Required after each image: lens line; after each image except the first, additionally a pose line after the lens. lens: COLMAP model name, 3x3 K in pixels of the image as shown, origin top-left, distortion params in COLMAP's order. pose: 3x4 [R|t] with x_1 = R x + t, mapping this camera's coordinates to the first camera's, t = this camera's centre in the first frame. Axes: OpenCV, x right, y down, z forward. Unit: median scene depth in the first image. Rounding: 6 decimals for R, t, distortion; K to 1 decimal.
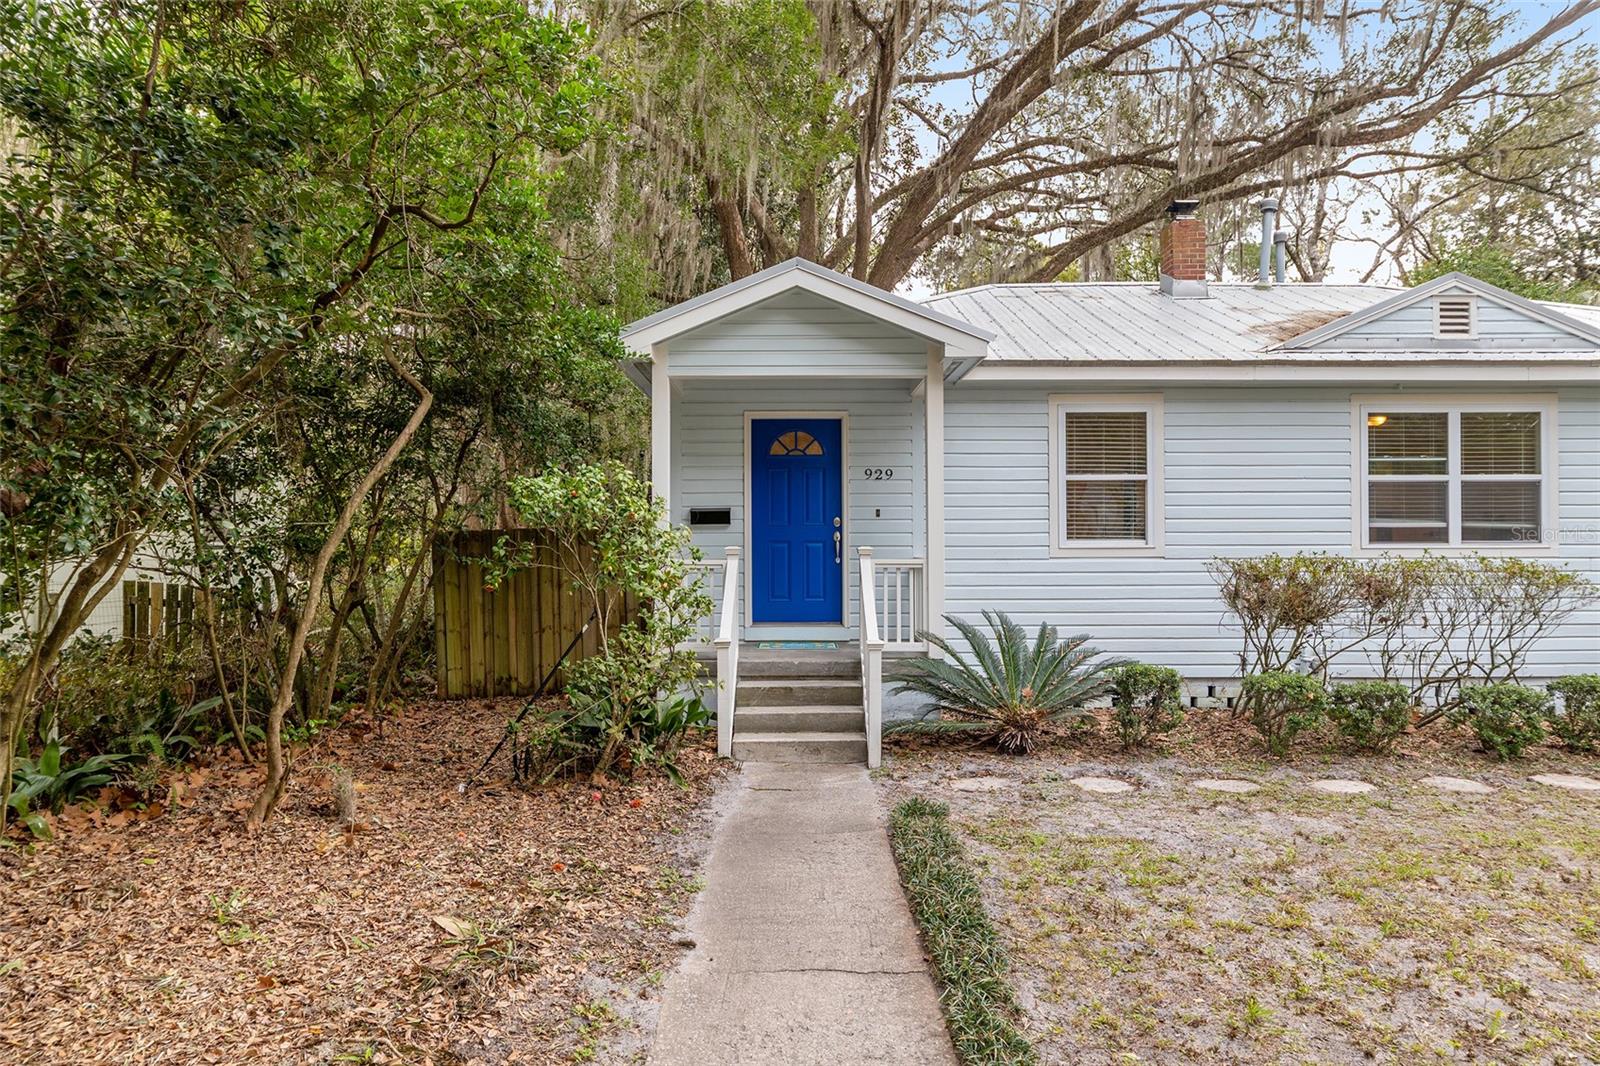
lens RADIAL K [[1055.1, 0, 802.4], [0, 1055.1, 535.8], [0, 0, 1]] dist [0.001688, 0.000623]
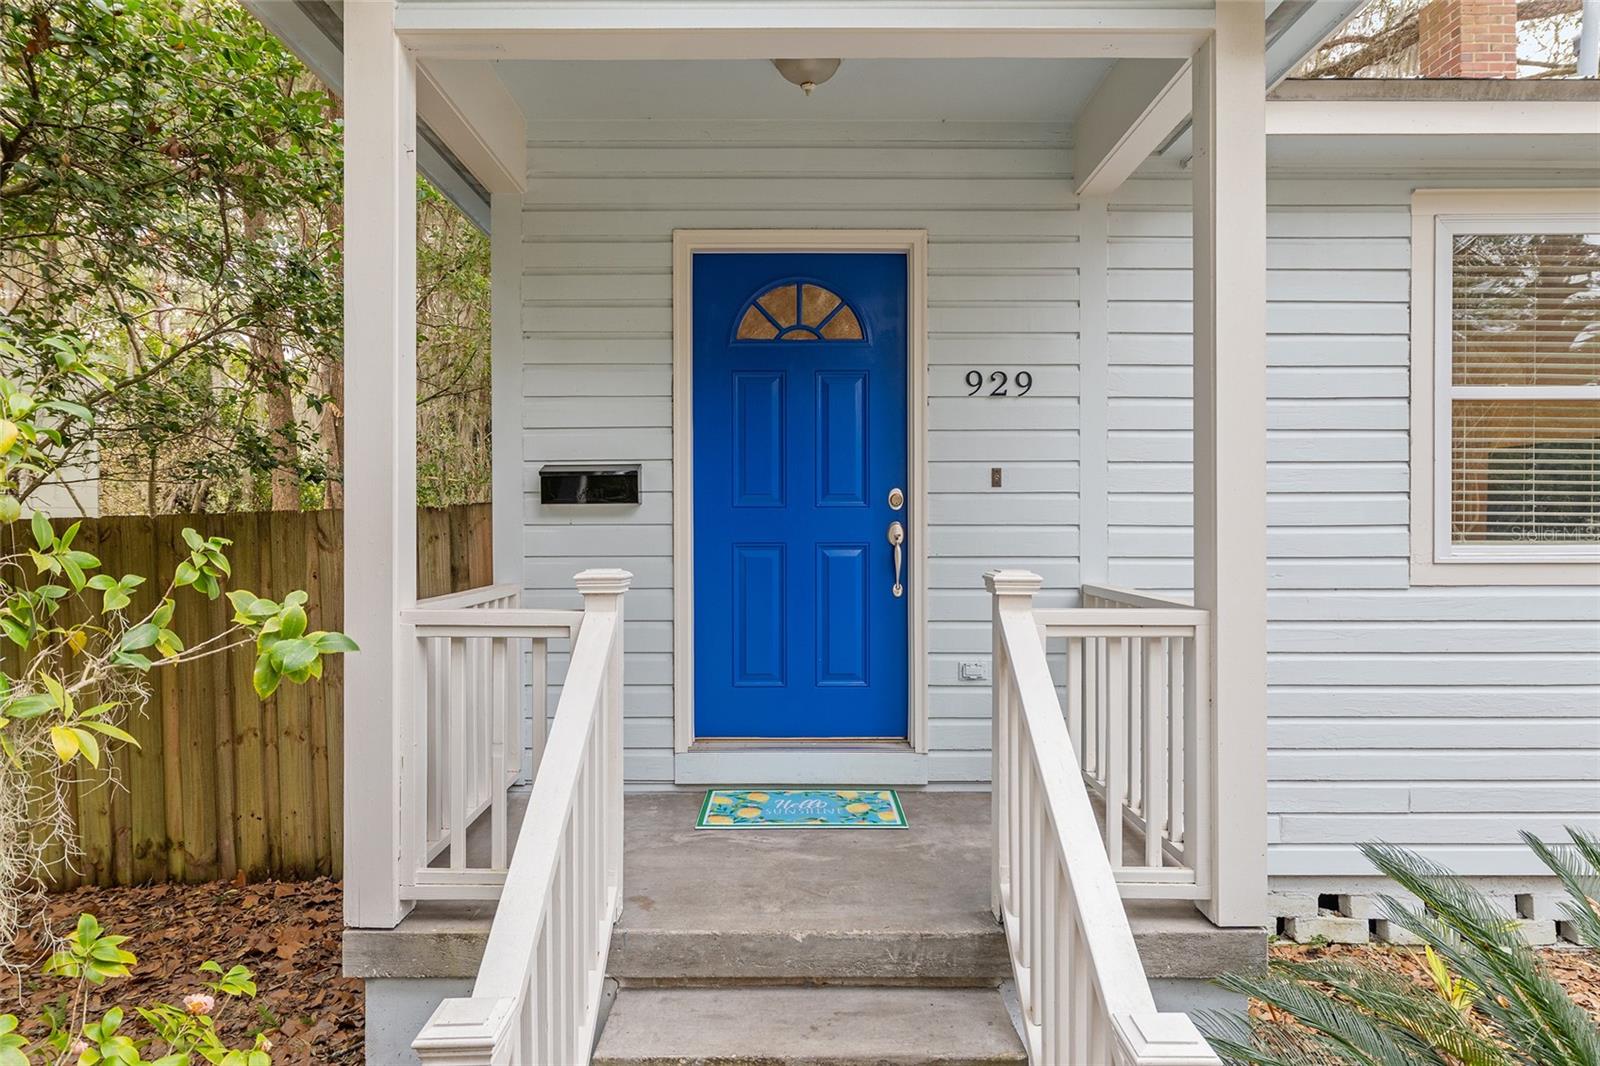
lens RADIAL K [[965.8, 0, 795.5], [0, 965.8, 536.0], [0, 0, 1]] dist [0.002916, 0.000252]
pose [[0.999954, 0.002010, -0.009385, -0.003642], [-0.001958, 0.999983, 0.005557, -0.000531], [0.009396, -0.005538, 0.999941, 0.617904]]
